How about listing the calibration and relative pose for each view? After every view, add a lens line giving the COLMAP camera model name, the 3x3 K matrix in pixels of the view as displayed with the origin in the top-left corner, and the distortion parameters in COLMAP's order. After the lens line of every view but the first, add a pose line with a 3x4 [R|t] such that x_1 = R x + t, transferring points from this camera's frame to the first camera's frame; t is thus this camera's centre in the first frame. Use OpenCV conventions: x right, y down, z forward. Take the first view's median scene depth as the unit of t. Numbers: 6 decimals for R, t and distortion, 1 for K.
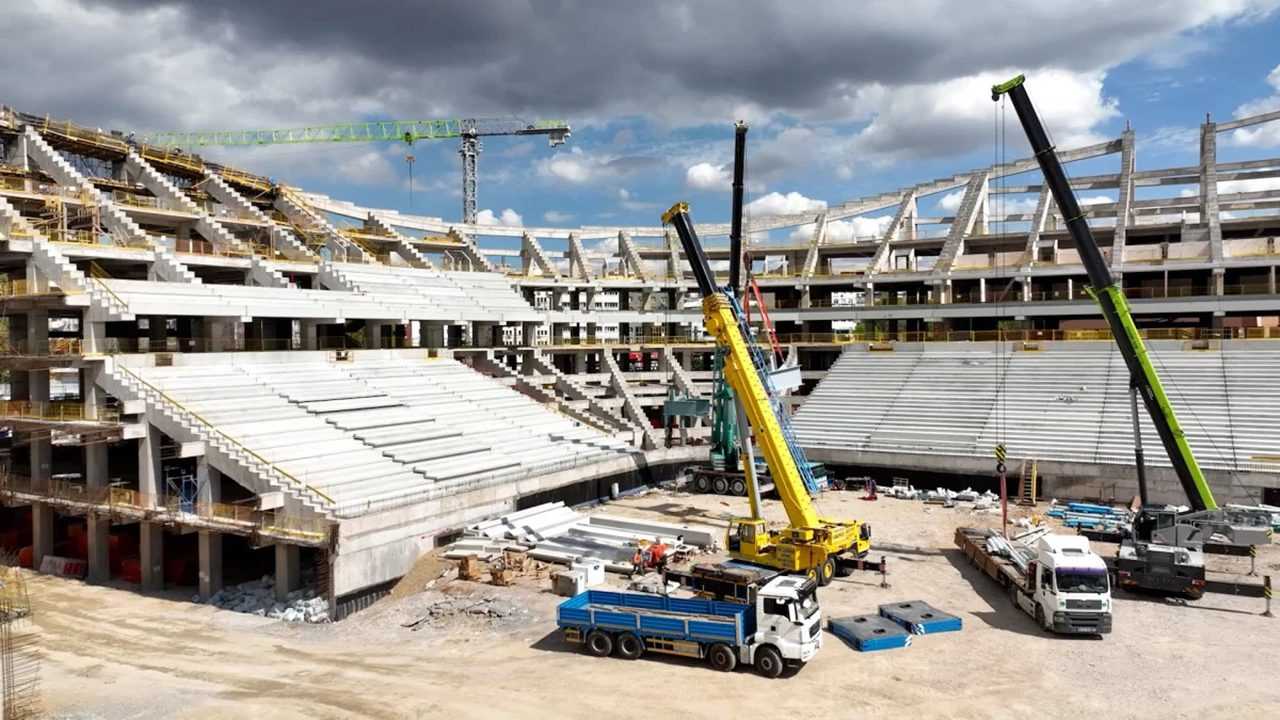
lens RADIAL K [[912.7, 0, 640.6], [0, 912.7, 355.3], [0, 0, 1]] dist [0.005135, 0.009087]
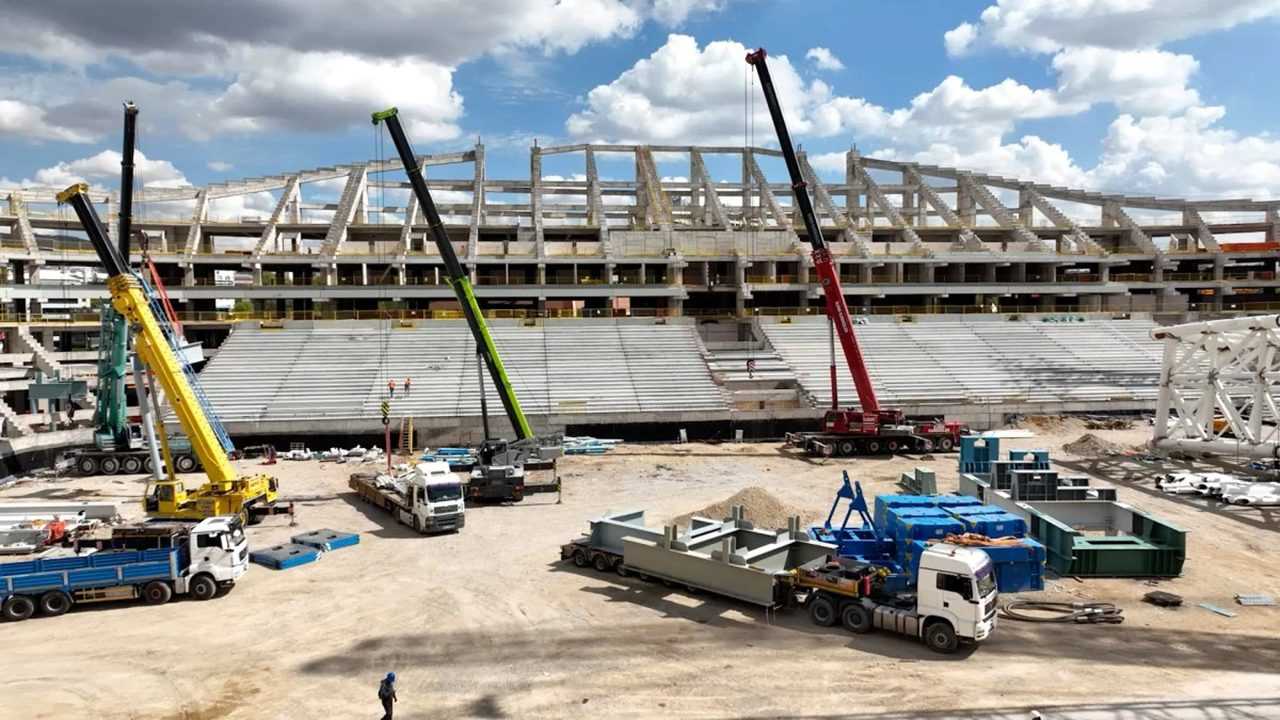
lens RADIAL K [[912.7, 0, 642.3], [0, 912.7, 363.3], [0, 0, 1]] dist [0.005135, 0.009087]
pose [[0.792131, -0.028896, 0.609667, -0.062643], [0.009394, 0.999338, 0.035160, 0.002861], [-0.610279, -0.022124, 0.791877, -0.145664]]
